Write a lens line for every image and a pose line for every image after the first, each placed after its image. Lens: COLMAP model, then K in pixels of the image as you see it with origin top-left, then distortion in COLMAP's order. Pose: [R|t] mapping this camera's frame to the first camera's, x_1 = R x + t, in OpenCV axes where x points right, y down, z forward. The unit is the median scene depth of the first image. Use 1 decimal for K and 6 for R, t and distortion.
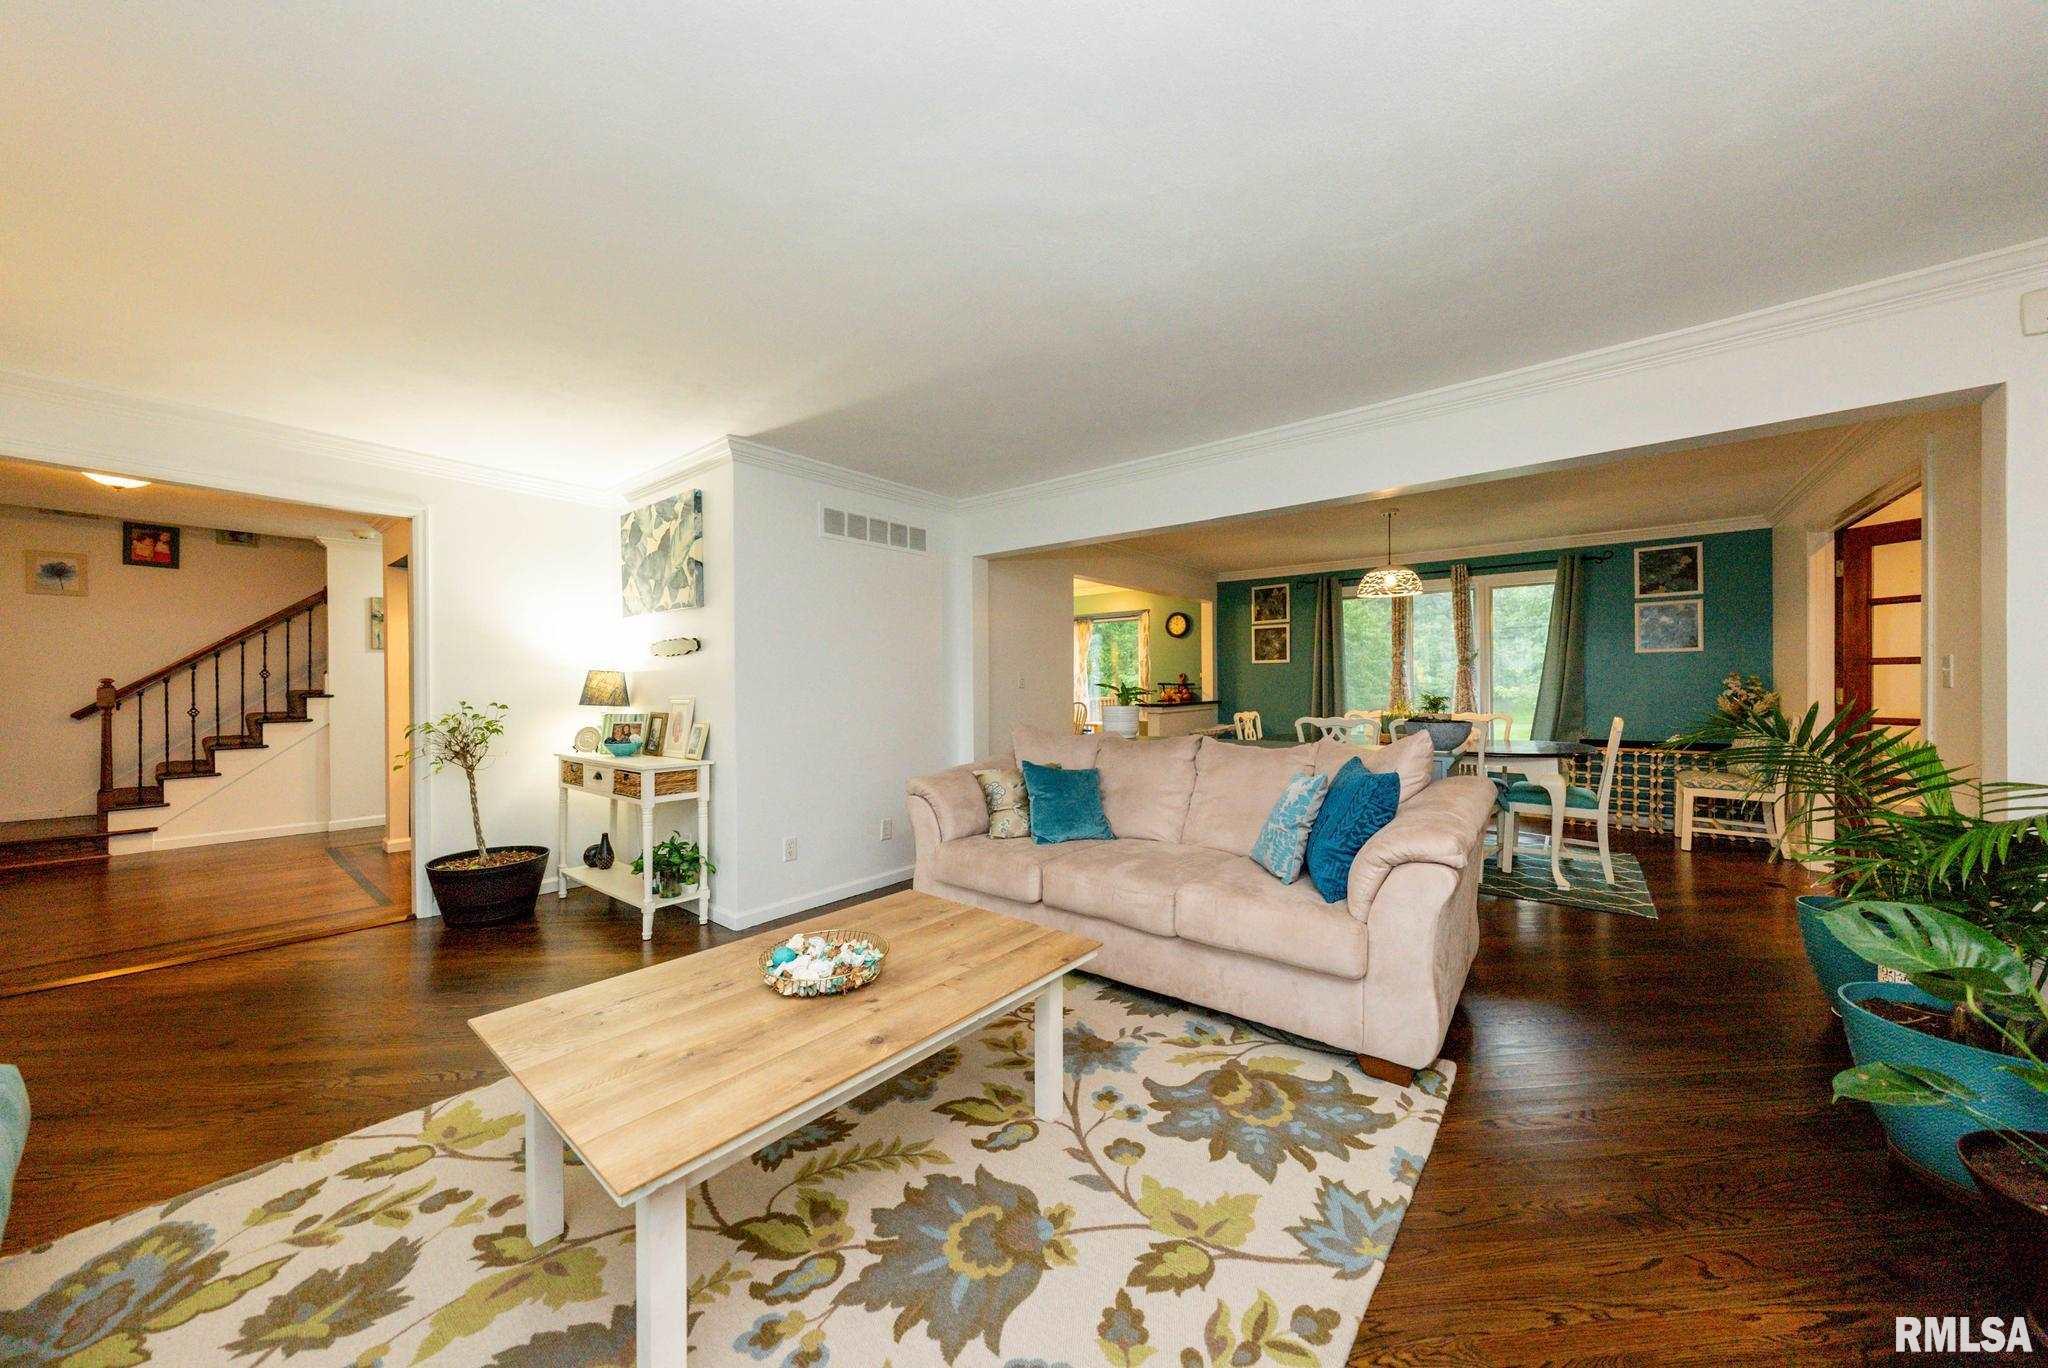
lens RADIAL K [[697.9, 0, 1034.9], [0, 697.9, 682.6], [0, 0, 1]] dist [0.000157, 0.000022]
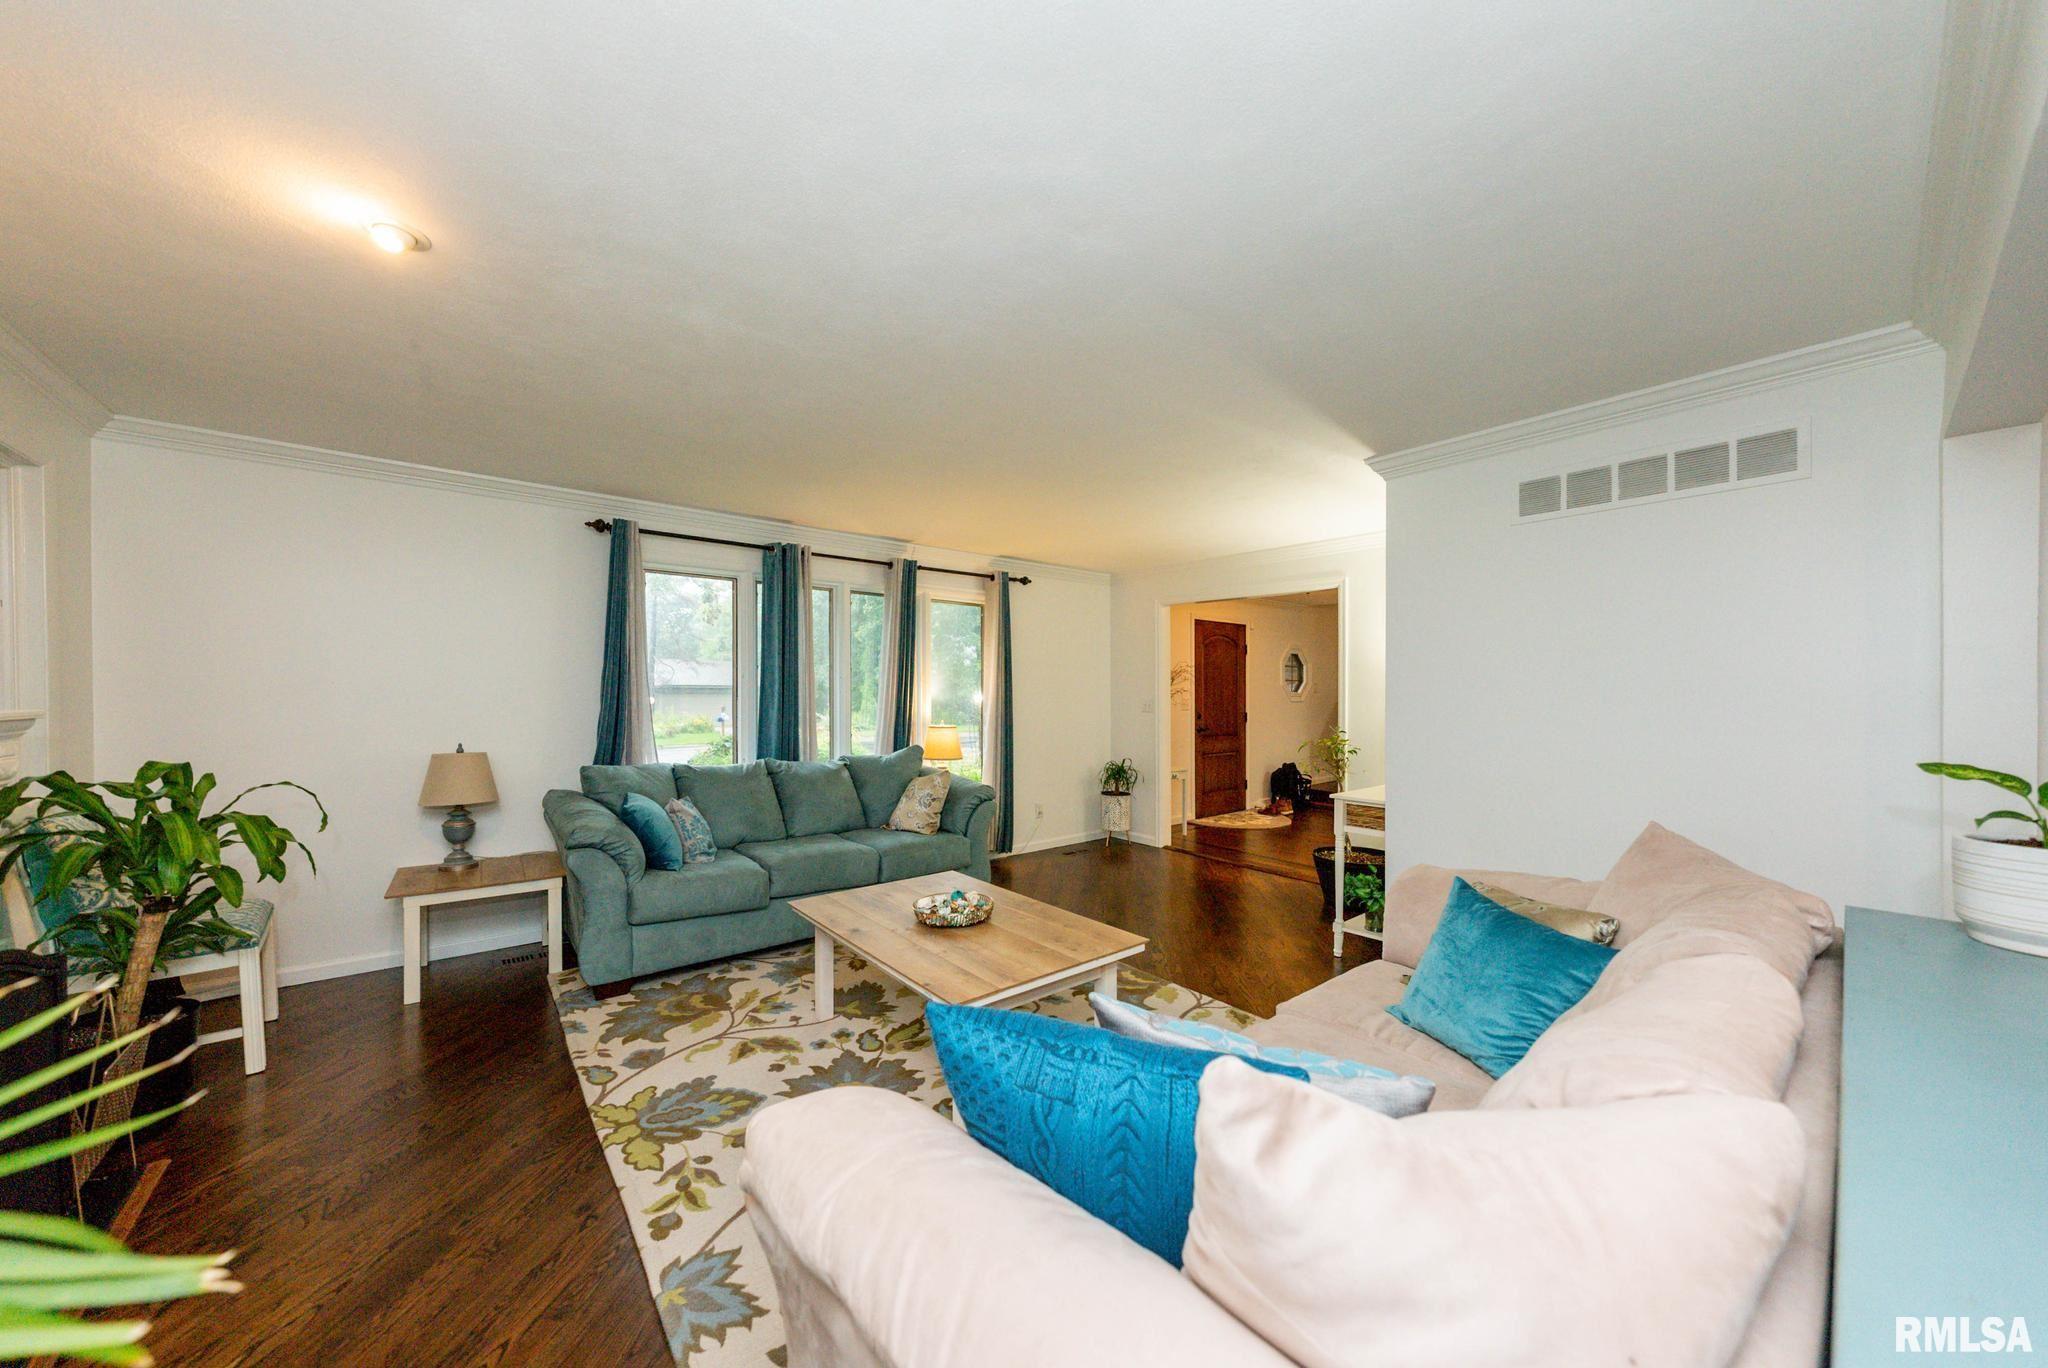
lens RADIAL K [[703.9, 0, 1021.3], [0, 703.9, 691.0], [0, 0, 1]] dist [0.000430, -0.000006]
pose [[-0.201800, -0.001956, -0.979425, 1.284113], [0.003857, 0.999989, -0.002792, -0.083698], [0.979419, -0.004341, -0.201791, 1.573230]]
